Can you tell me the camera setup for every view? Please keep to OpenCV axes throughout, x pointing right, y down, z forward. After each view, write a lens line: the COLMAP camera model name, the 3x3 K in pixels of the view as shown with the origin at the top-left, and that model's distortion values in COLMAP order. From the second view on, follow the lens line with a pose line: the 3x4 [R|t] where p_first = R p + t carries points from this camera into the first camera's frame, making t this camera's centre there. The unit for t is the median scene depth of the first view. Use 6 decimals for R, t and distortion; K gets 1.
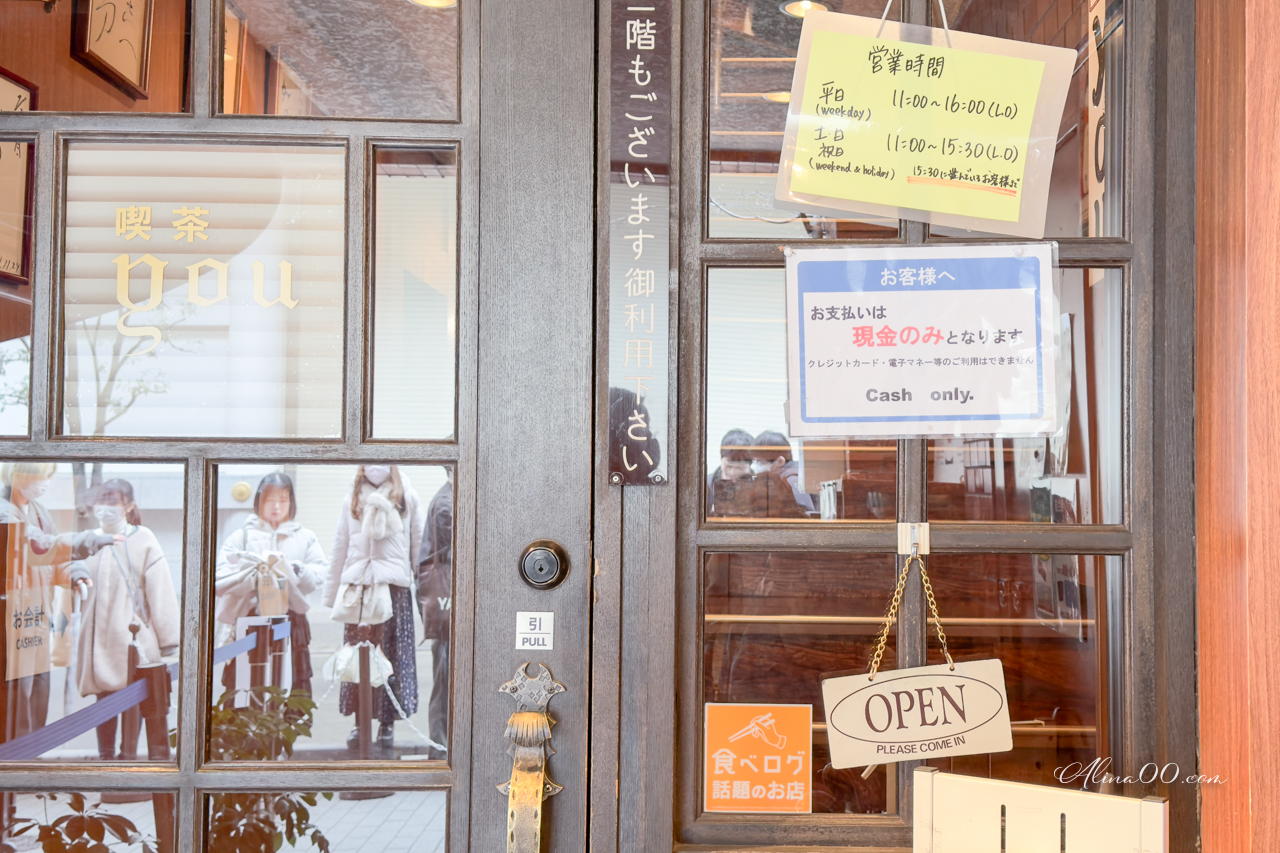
lens RADIAL K [[1501.0, 0, 641.6], [0, 1501.0, 426.1], [0, 0, 1]] dist [0.017959, 0.000000]
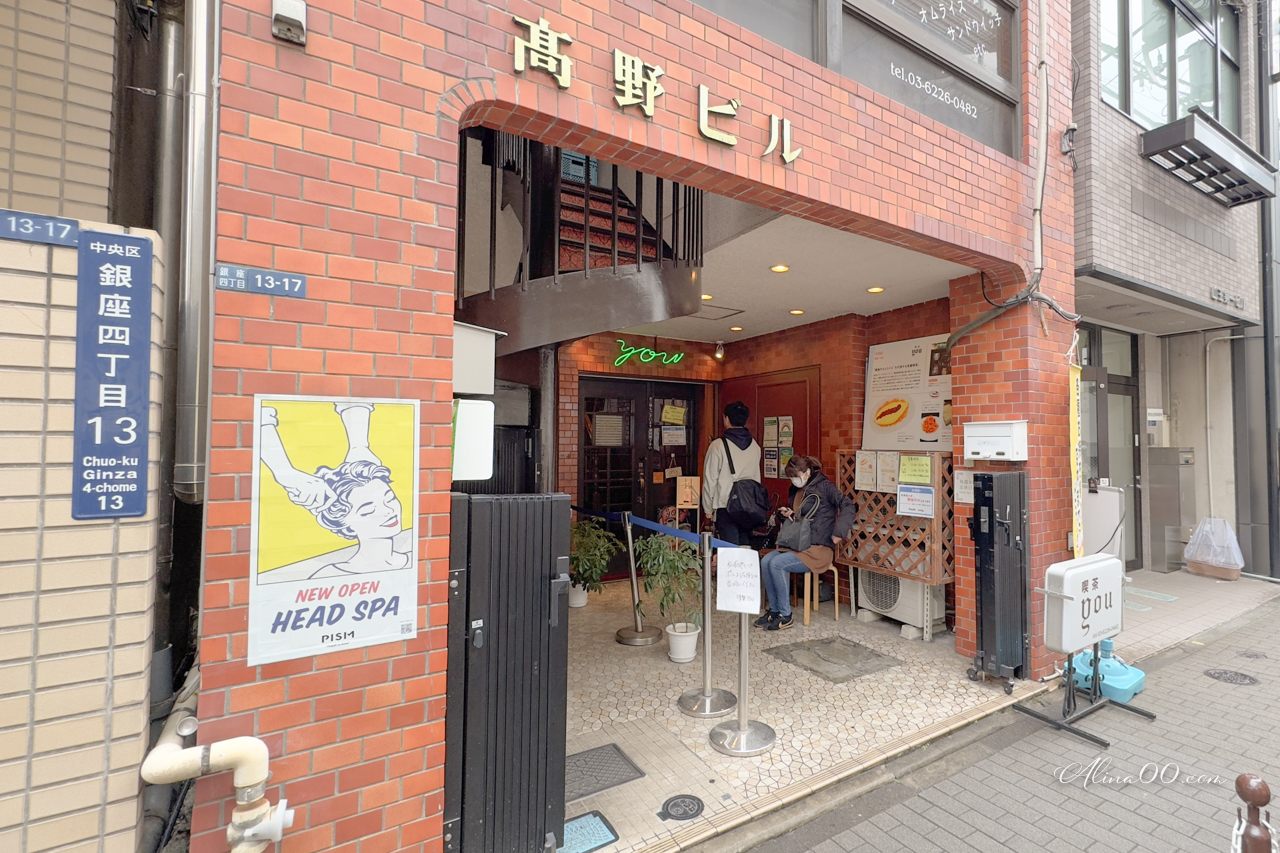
lens RADIAL K [[552.9, 0, 640.1], [0, 552.9, 426.3], [0, 0, 1]] dist [-0.001237, 0.000051]
pose [[0.901187, 0.008021, 0.433357, -1.611513], [-0.007080, 0.999968, -0.003786, -0.101790], [-0.433373, 0.000344, 0.901215, -2.224492]]
